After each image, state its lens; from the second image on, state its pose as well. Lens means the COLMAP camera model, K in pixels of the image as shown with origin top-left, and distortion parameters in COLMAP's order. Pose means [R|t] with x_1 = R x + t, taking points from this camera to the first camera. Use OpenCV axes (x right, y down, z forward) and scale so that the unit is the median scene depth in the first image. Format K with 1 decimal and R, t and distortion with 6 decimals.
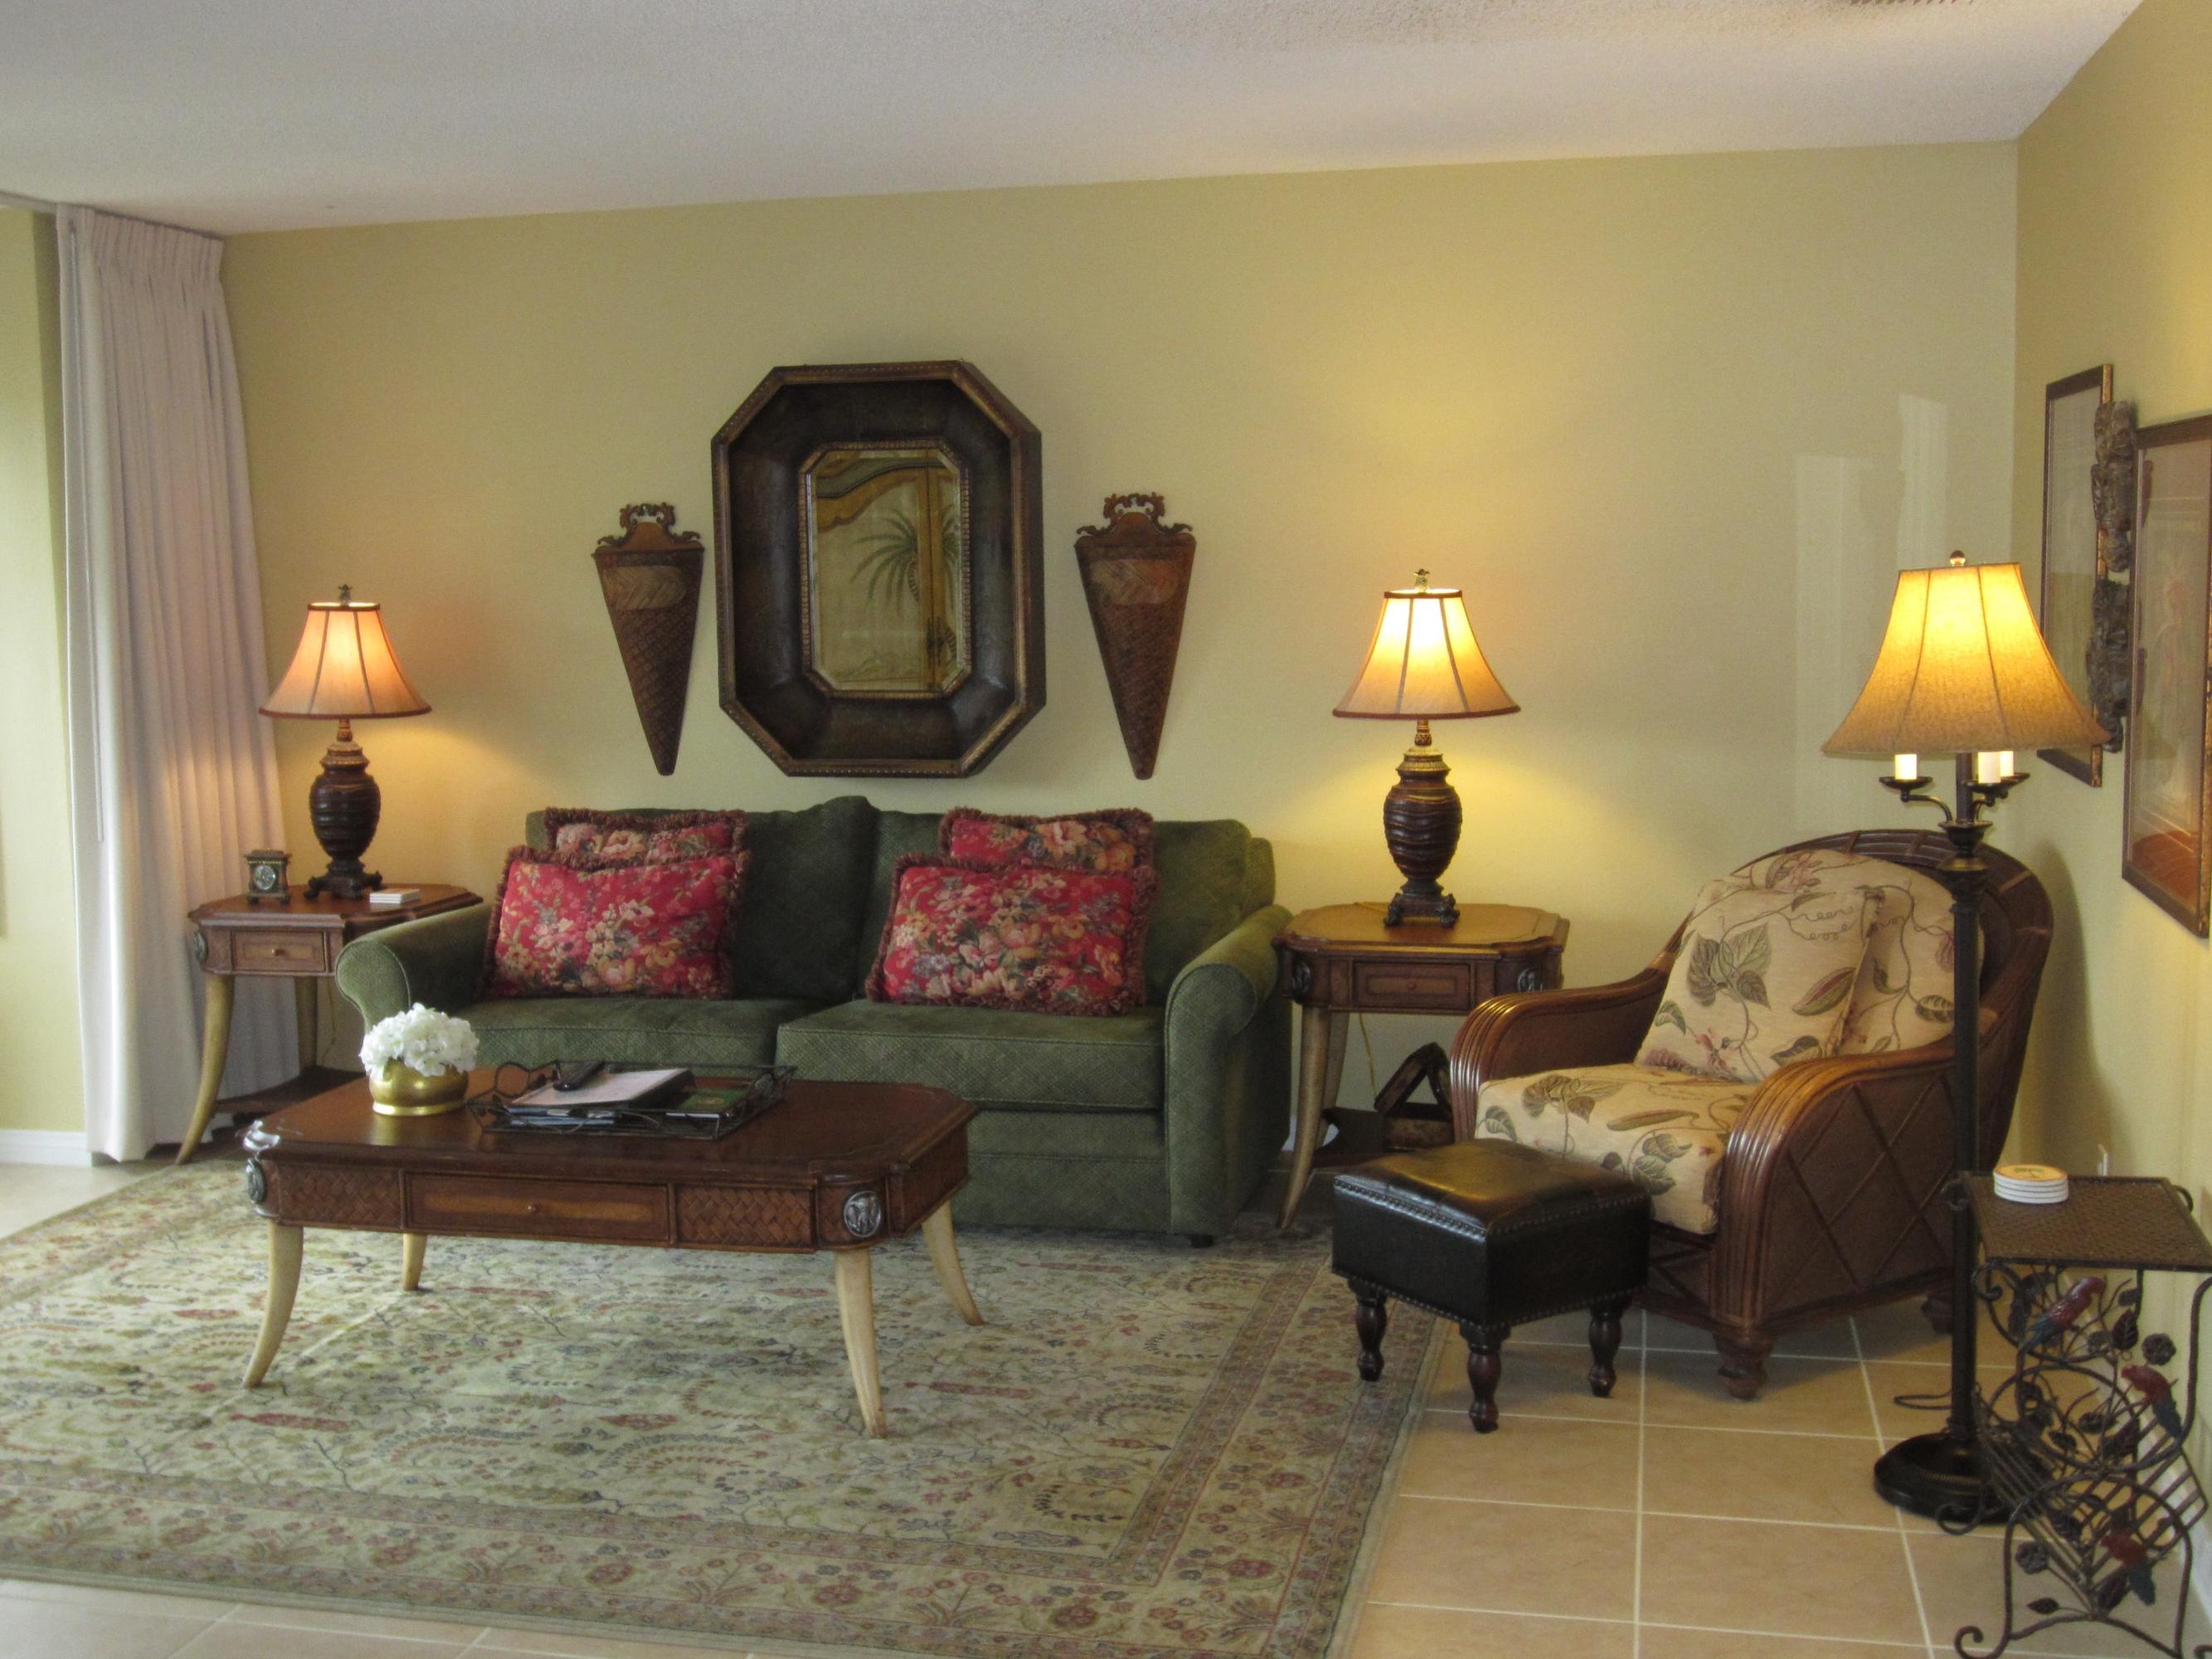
lens RADIAL K [[2427.8, 0, 1105.0], [0, 2427.8, 828.0], [0, 0, 1]] dist [-0.060610, 0.000000]
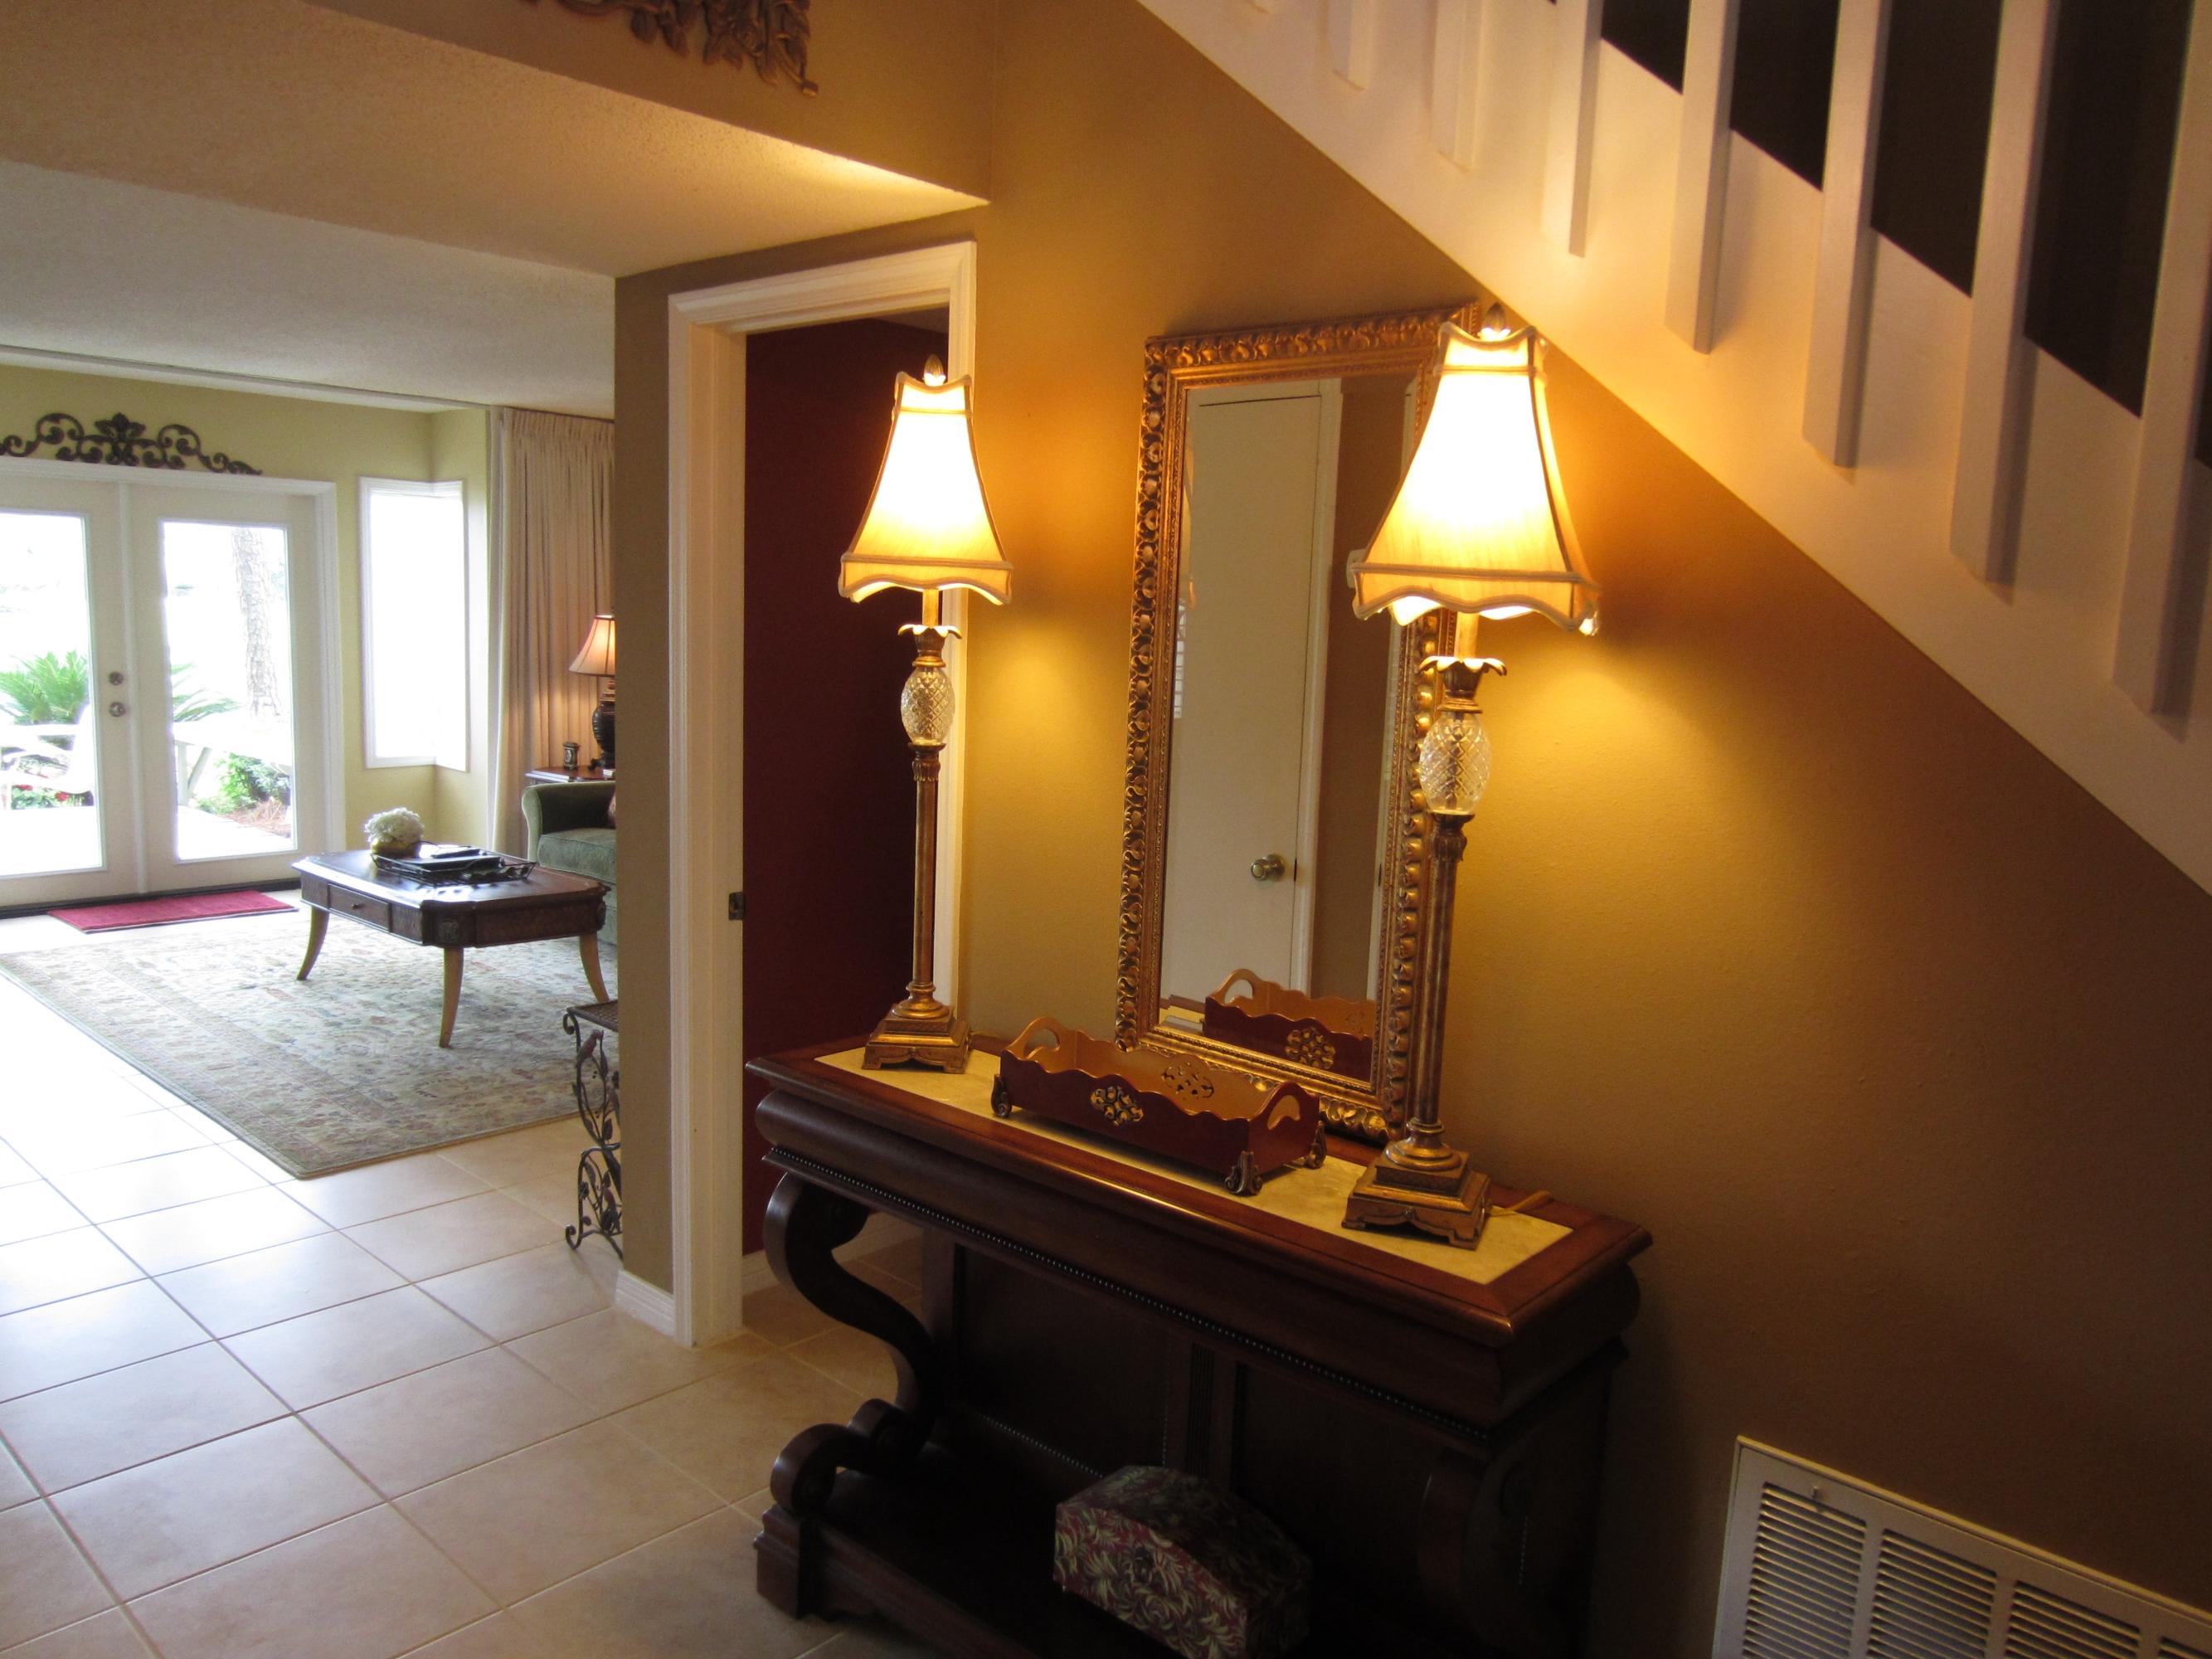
lens RADIAL K [[1573.9, 0, 1105.8], [0, 1573.9, 834.0], [0, 0, 1]] dist [-0.032709, 0.014799]
pose [[0.876561, 0.118993, -0.466350, 0.914201], [-0.110740, 0.992822, 0.045178, -0.032050], [0.468378, 0.012042, 0.883446, 0.135961]]
